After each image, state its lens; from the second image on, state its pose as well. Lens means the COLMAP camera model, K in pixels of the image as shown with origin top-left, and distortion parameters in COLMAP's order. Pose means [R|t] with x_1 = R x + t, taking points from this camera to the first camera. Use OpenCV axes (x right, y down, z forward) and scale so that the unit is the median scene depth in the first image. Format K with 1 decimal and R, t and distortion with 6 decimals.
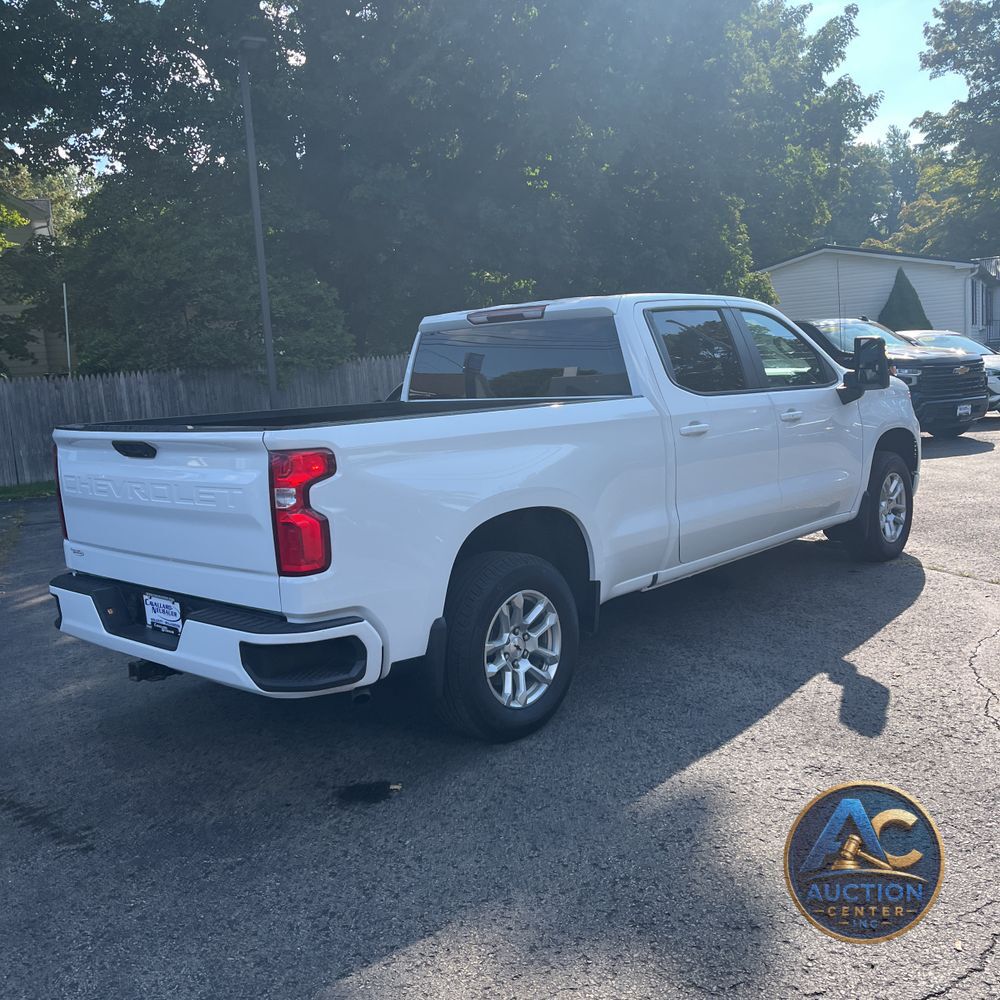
lens RADIAL K [[991.2, 0, 488.2], [0, 991.2, 504.4], [0, 0, 1]] dist [0.032026, -0.023794]
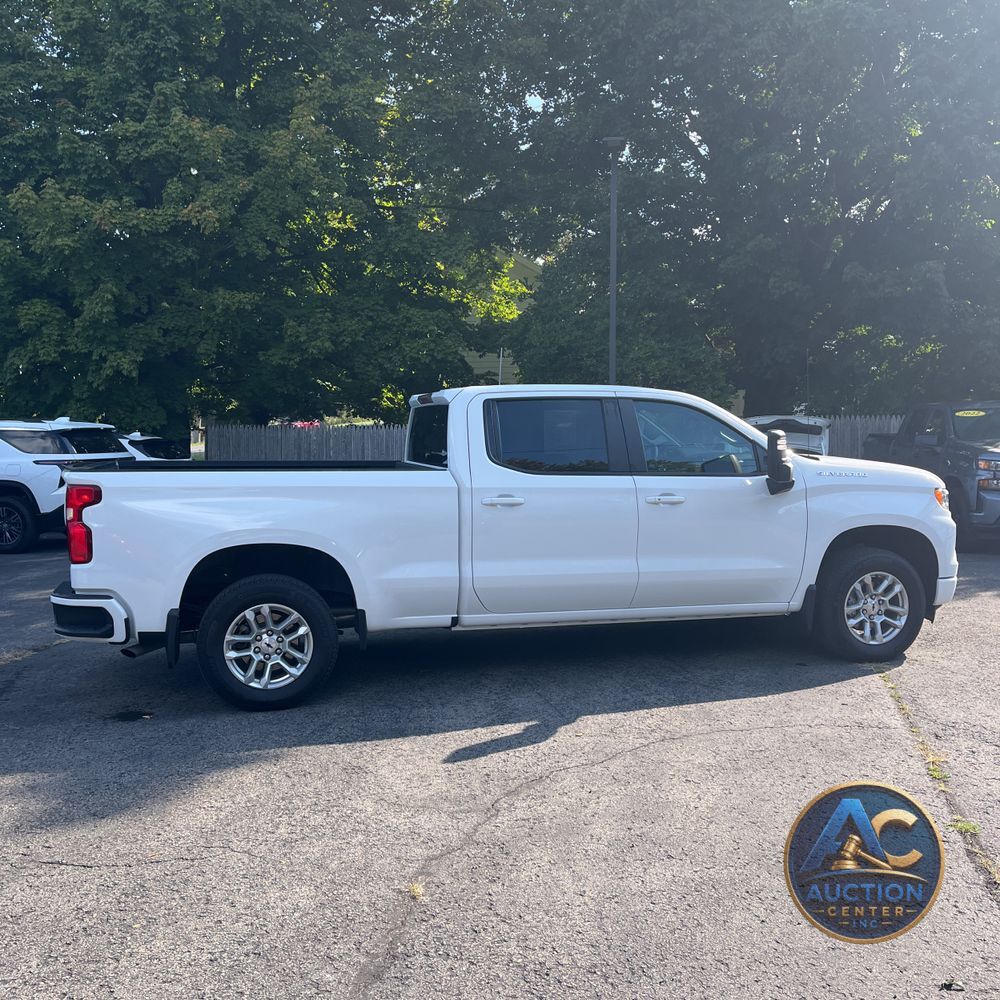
lens RADIAL K [[998.2, 0, 502.6], [0, 998.2, 513.9], [0, 0, 1]] dist [0.082810, -0.124933]
pose [[0.836717, 0.096220, -0.539116, 0.862910], [-0.118313, 0.992956, -0.006404, -0.054040], [0.534702, 0.069143, 0.842207, -0.003002]]
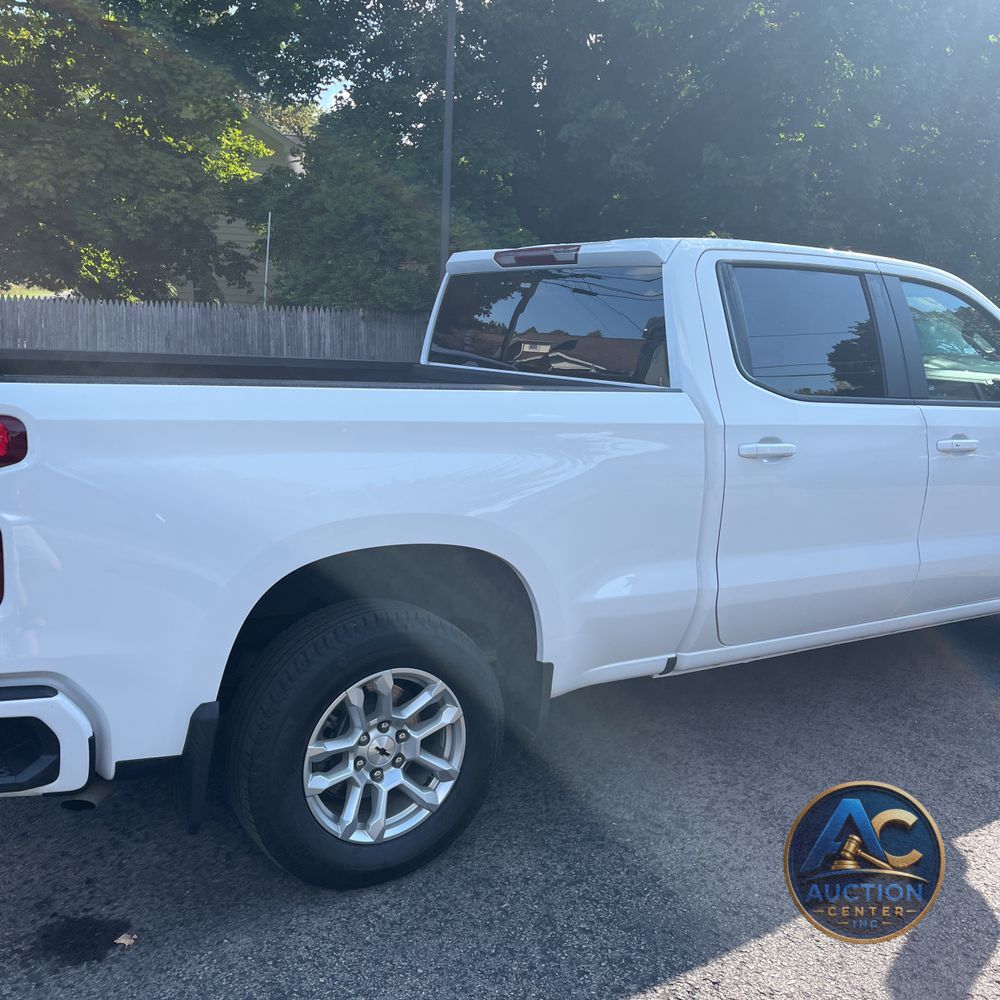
lens RADIAL K [[991.2, 0, 488.2], [0, 991.2, 504.4], [0, 0, 1]] dist [0.032026, -0.023794]
pose [[0.961736, 0.137906, -0.236739, 0.193855], [-0.129138, 0.990250, 0.052228, -0.051350], [0.241634, -0.019657, 0.970168, 0.320657]]
